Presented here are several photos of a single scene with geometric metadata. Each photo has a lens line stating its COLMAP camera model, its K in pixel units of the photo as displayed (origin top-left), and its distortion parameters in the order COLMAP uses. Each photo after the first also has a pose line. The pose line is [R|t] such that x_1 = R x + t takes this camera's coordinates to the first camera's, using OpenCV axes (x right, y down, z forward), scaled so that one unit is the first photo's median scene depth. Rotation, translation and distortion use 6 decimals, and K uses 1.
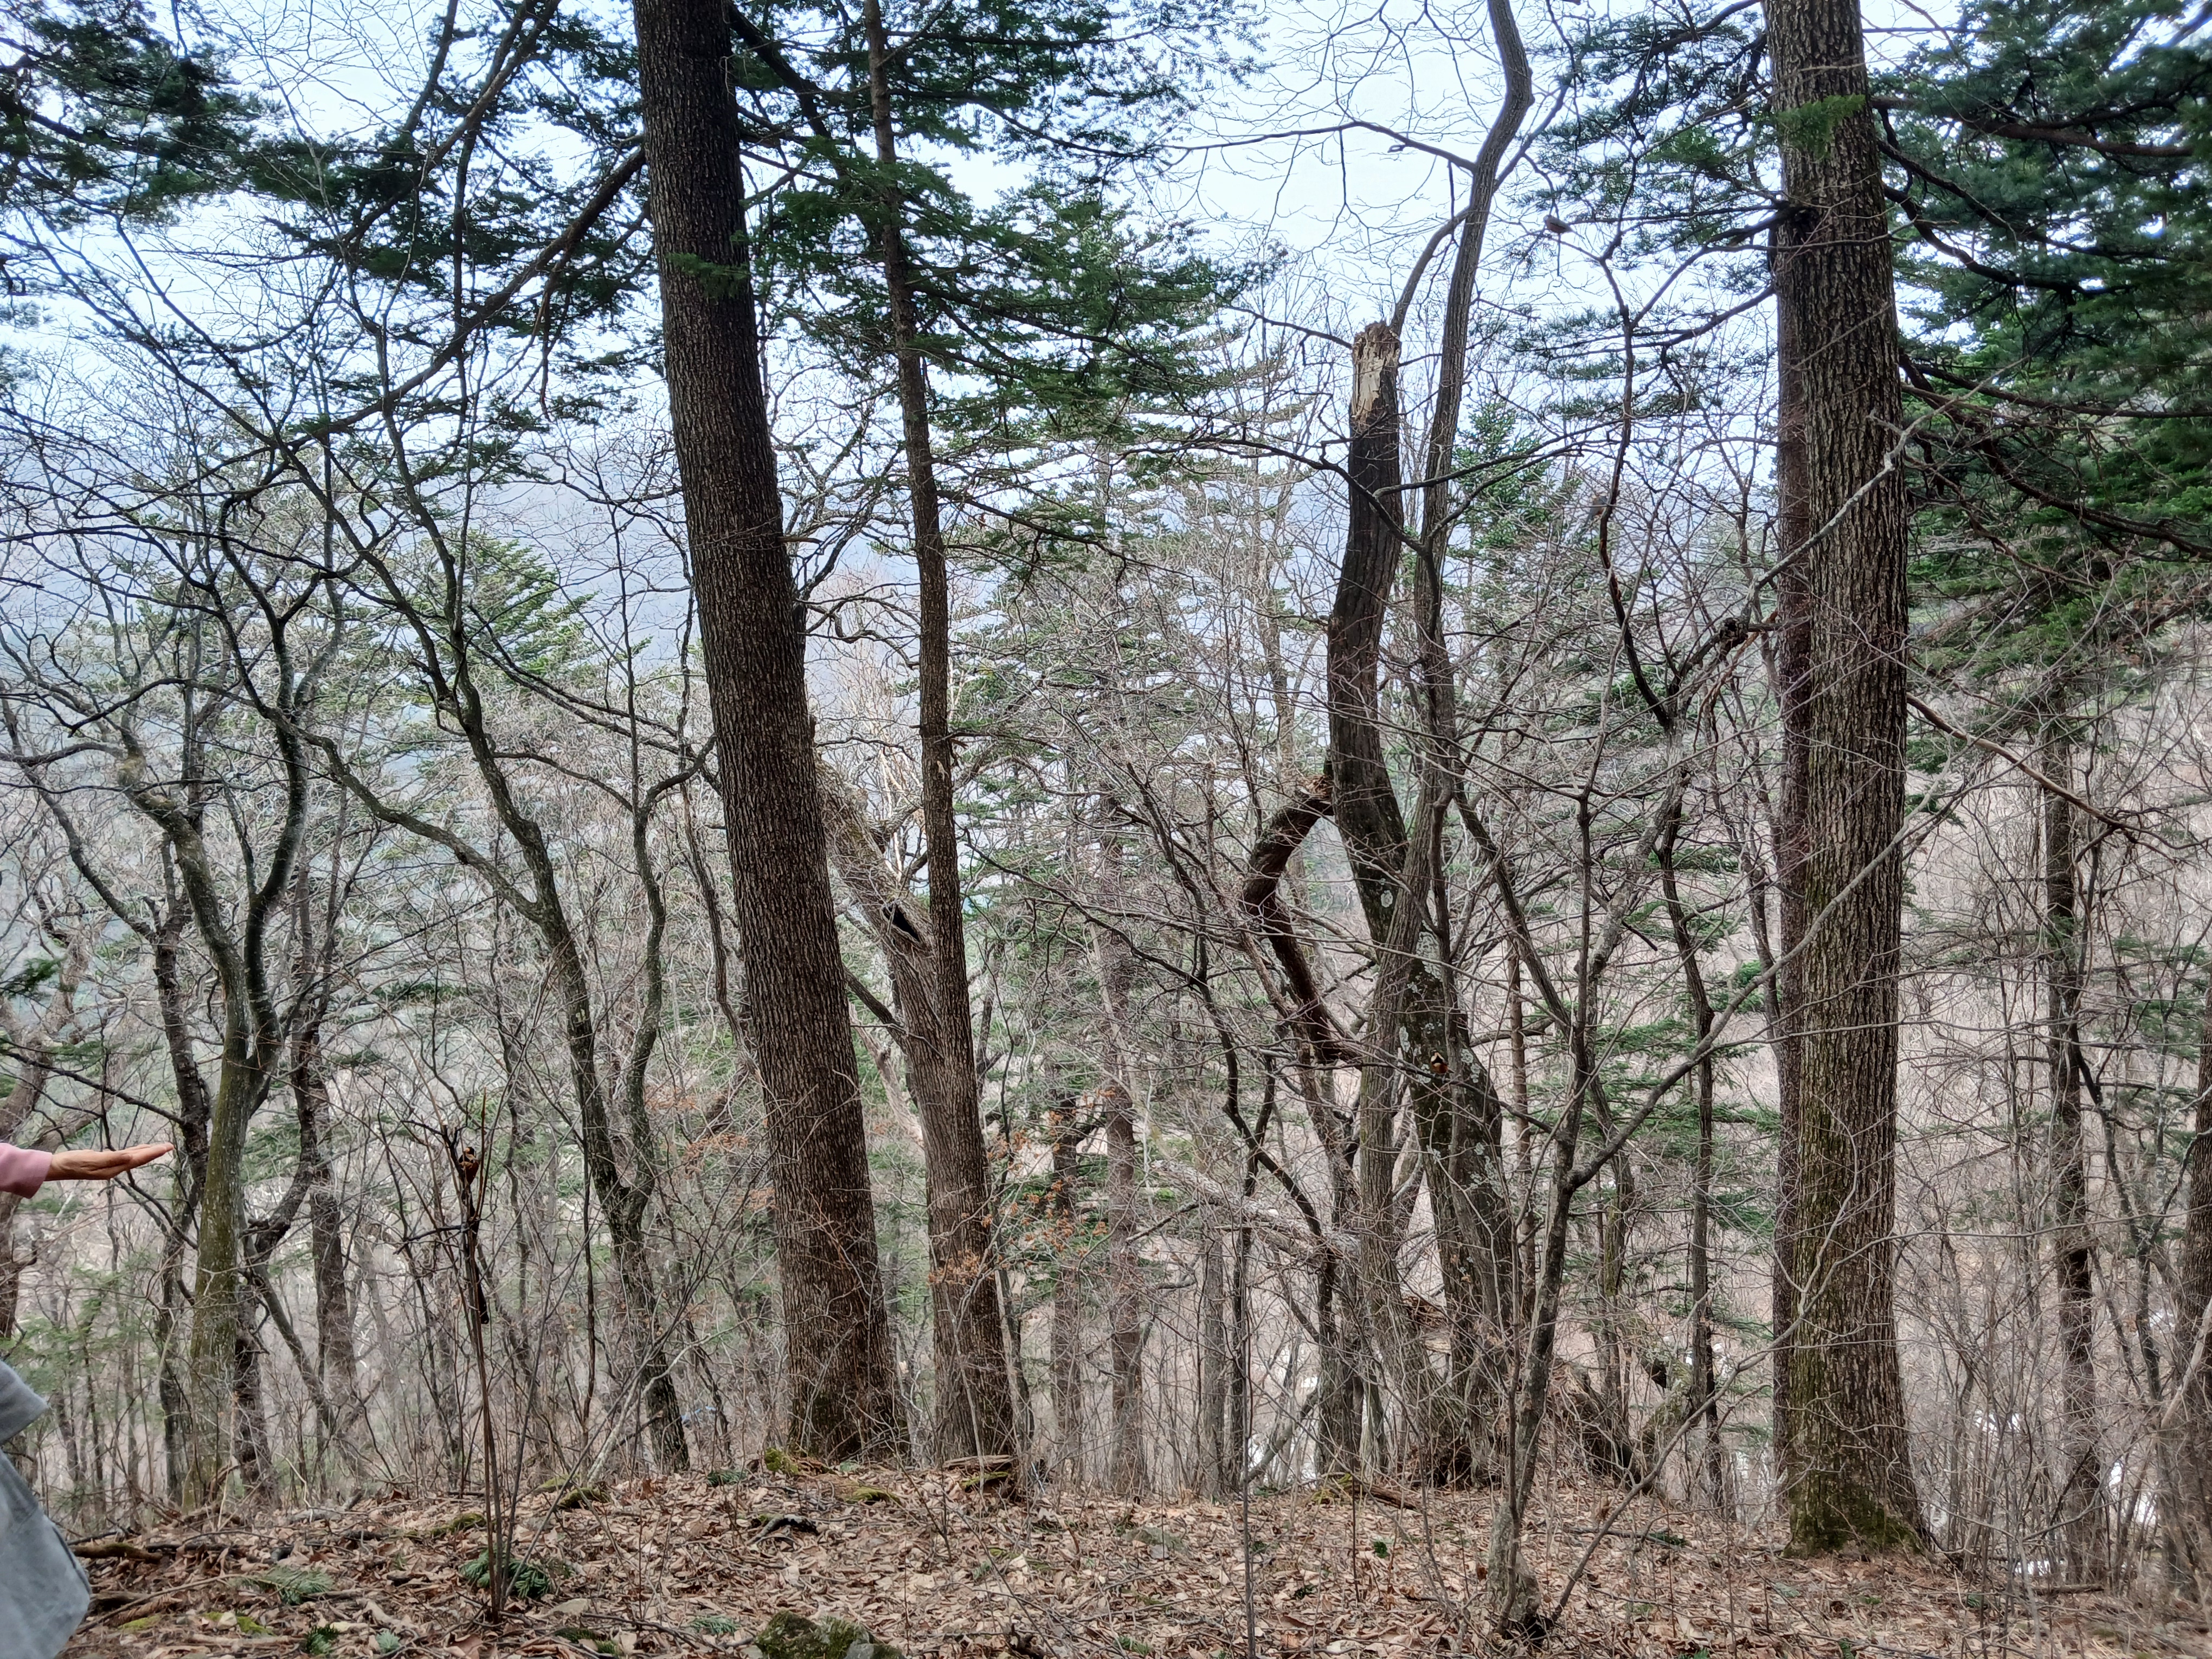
lens RADIAL K [[1800.7, 0, 1148.9], [0, 1800.7, 807.1], [0, 0, 1]] dist [0.042667, -0.087457]
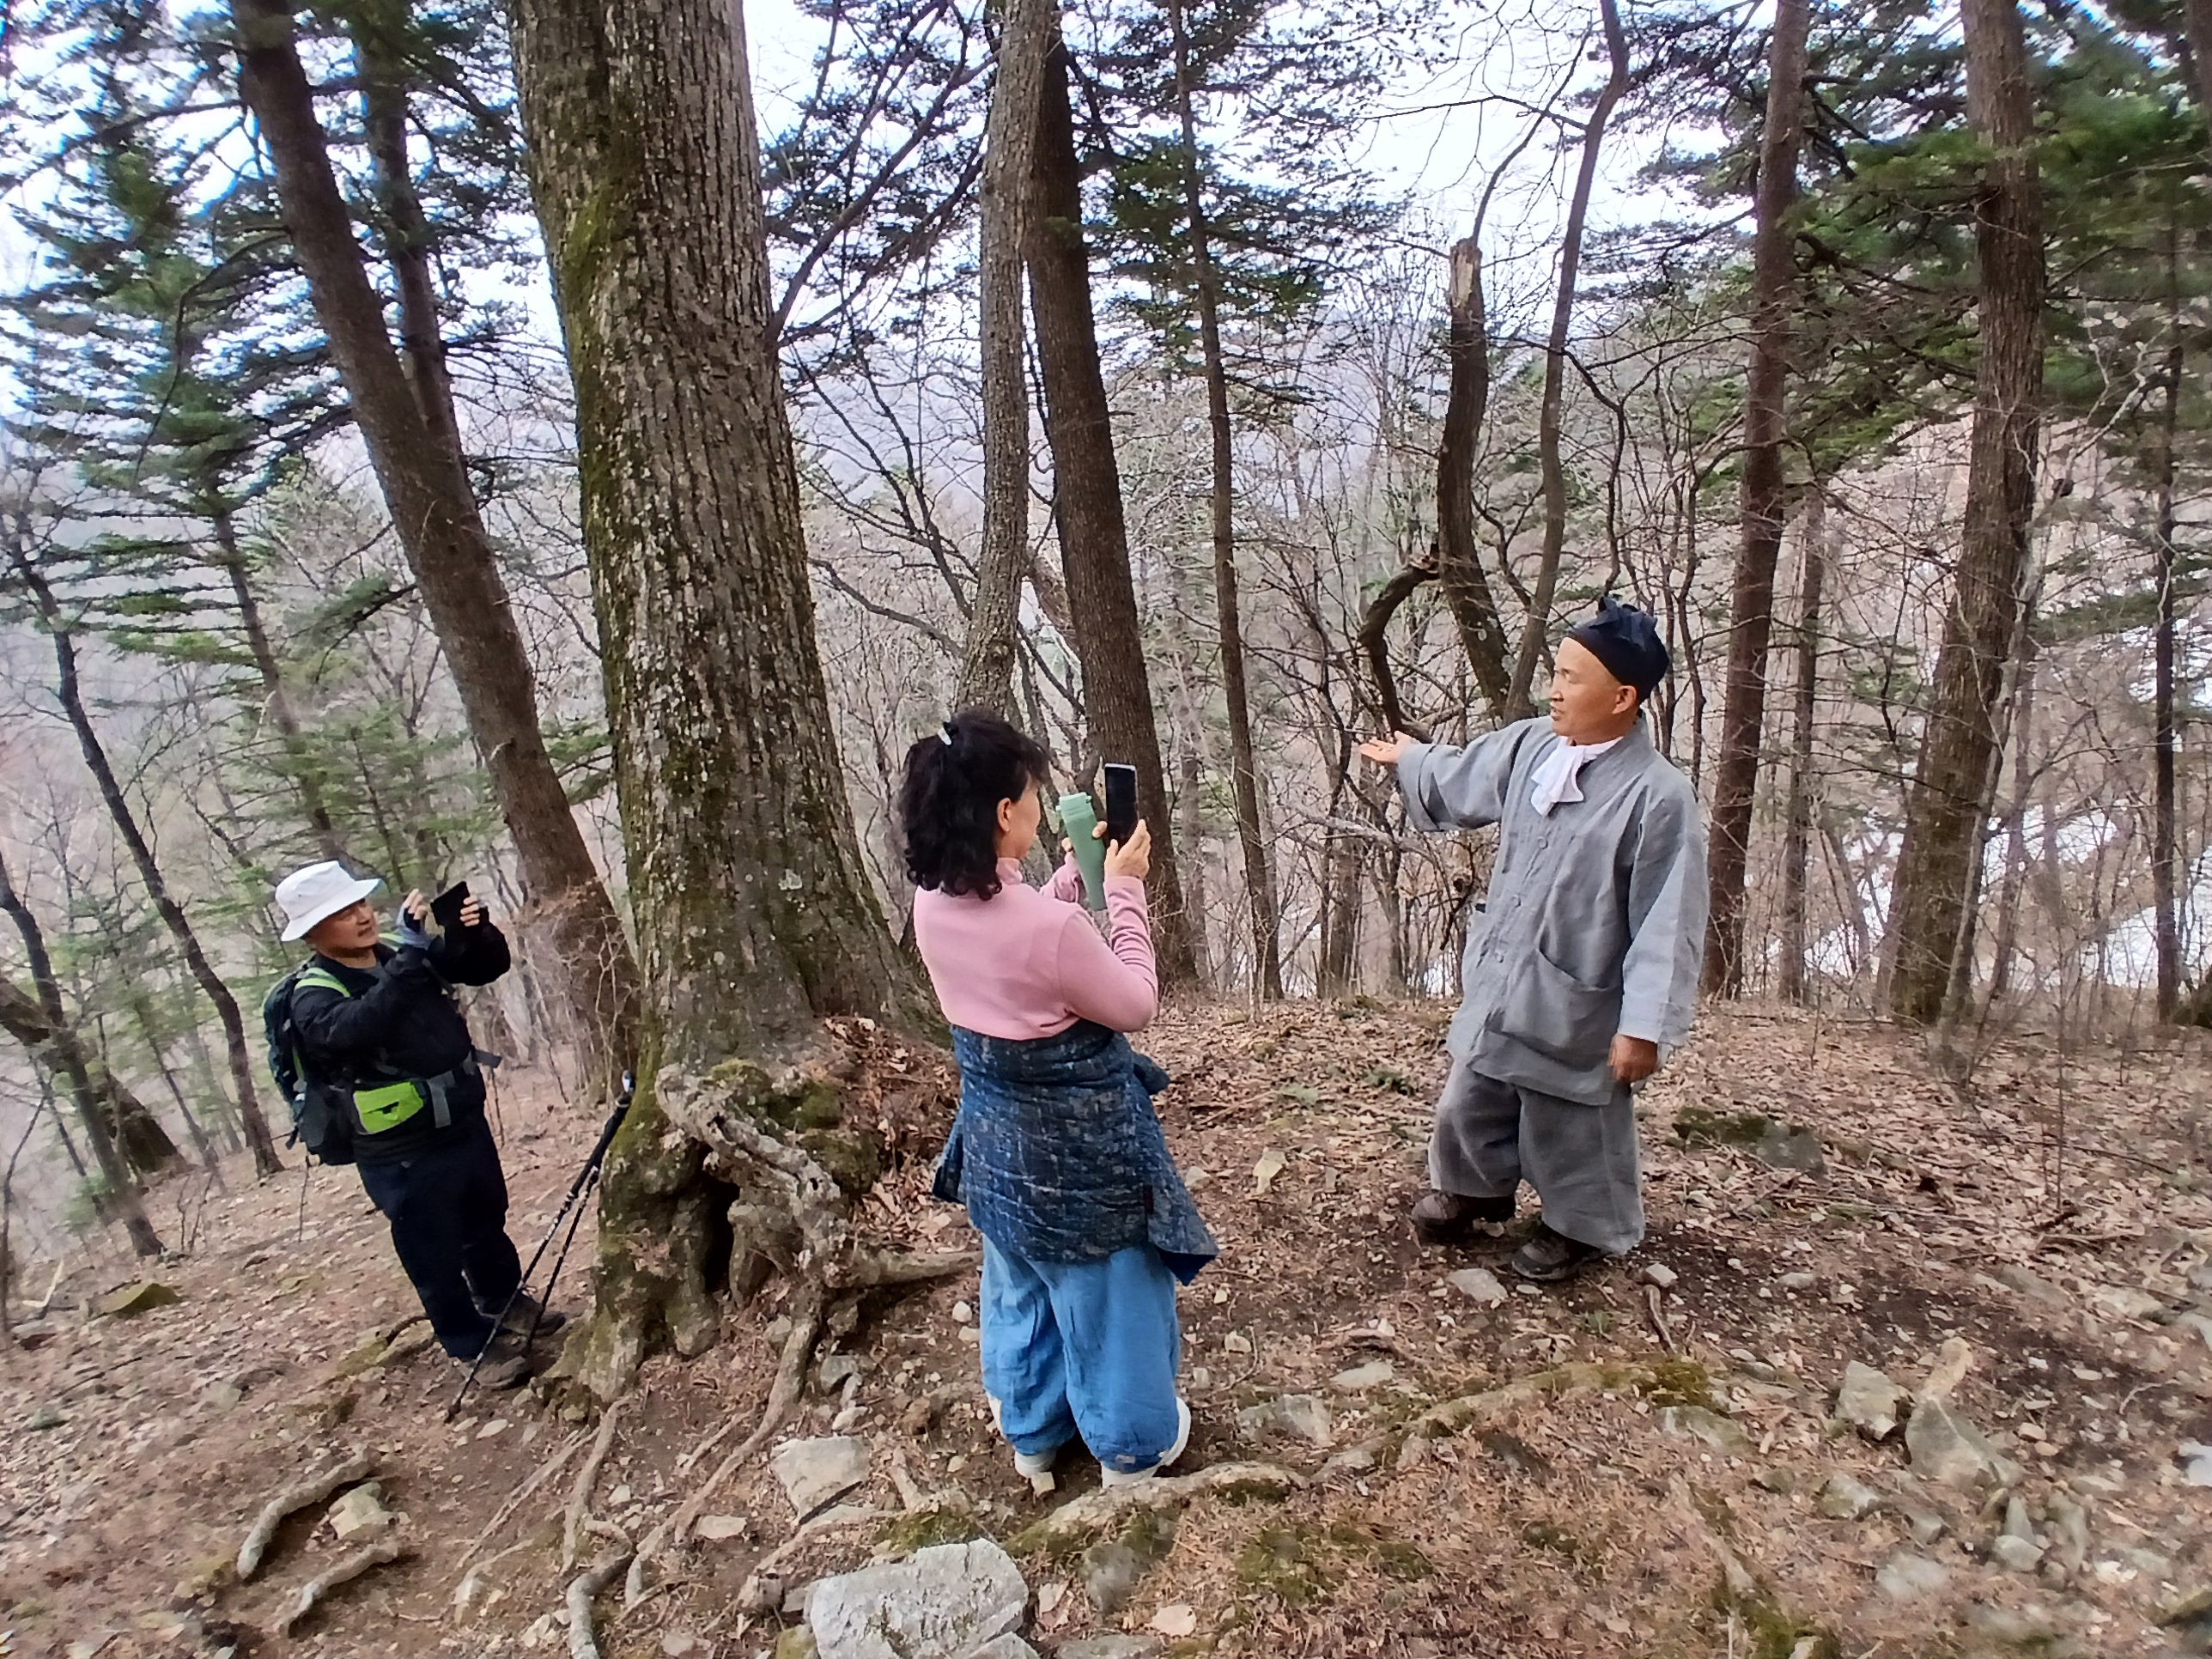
lens RADIAL K [[1117.6, 0, 1106.0], [0, 1117.6, 829.5], [0, 0, 1]] dist [-0.000789, -0.041605]
pose [[0.998868, -0.039794, -0.026062, -0.171101], [0.044709, 0.972476, 0.228672, -0.020066], [0.016245, -0.229579, 0.973155, 0.001116]]
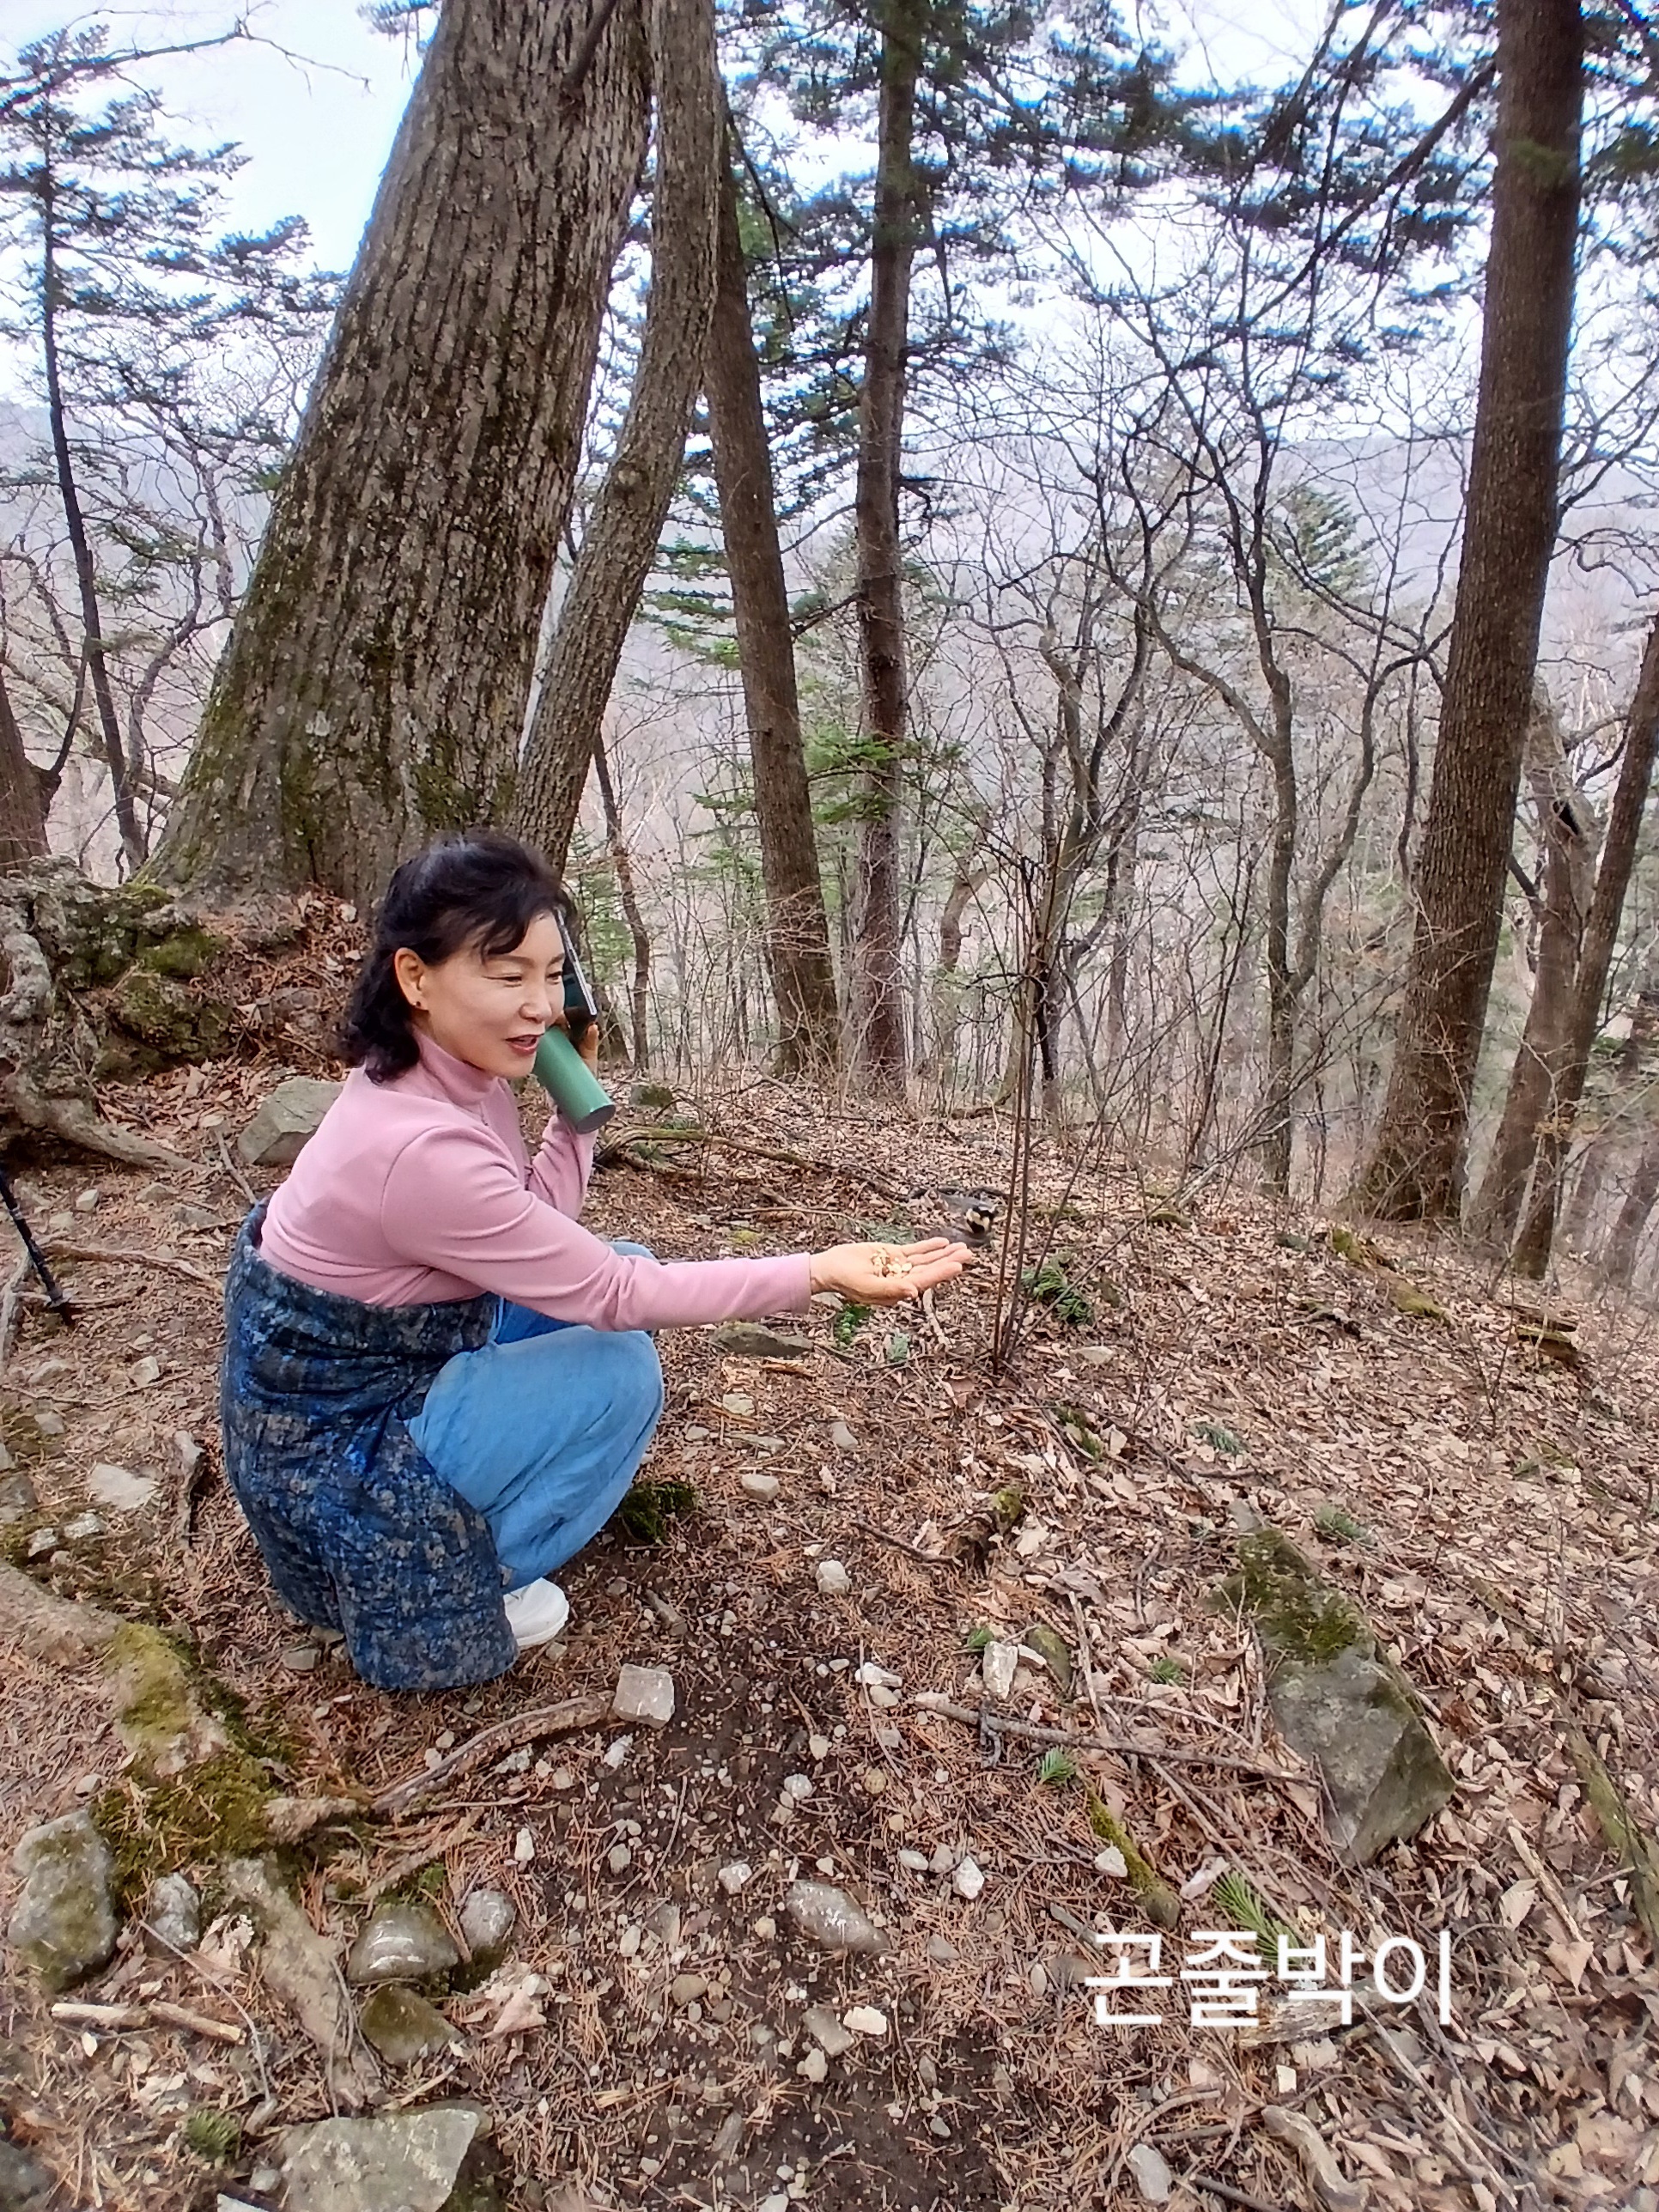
lens RADIAL K [[1117.6, 0, 829.5], [0, 1117.6, 1106.0], [0, 0, 1]] dist [-0.000789, -0.041605]
pose [[0.753521, 0.304681, -0.582559, -0.029331], [-0.090321, 0.925700, 0.367318, 0.025613], [0.651190, -0.224165, 0.725053, 0.133511]]
